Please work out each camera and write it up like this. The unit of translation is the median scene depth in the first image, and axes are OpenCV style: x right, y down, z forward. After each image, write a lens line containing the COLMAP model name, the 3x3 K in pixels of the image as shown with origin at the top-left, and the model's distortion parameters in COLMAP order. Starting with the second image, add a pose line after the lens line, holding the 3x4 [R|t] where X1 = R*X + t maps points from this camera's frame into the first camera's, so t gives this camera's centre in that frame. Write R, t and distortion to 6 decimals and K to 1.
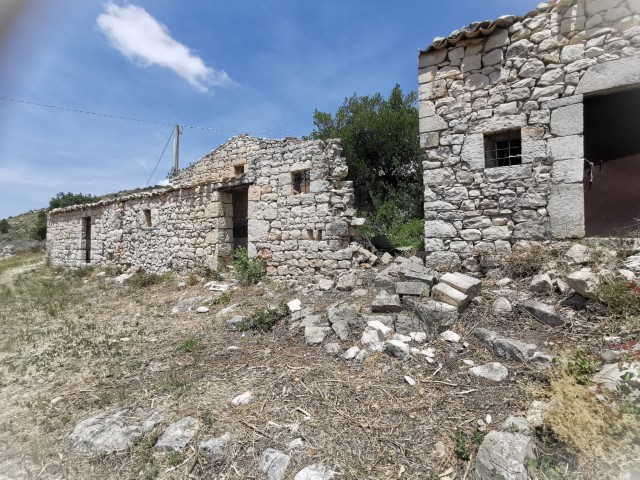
lens RADIAL K [[308.3, 0, 320.0], [0, 308.3, 240.0], [0, 0, 1]] dist [-0.041913, 0.036712]
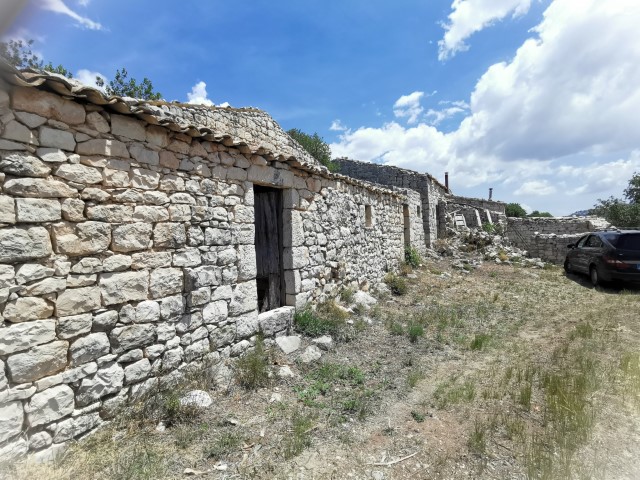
lens RADIAL K [[308.3, 0, 320.0], [0, 308.3, 240.0], [0, 0, 1]] dist [-0.041913, 0.036712]
pose [[-0.047933, -0.013118, 0.998764, -2.632254], [-0.006289, 0.999898, 0.012831, -0.033559], [-0.998831, -0.005666, -0.048010, 2.233275]]
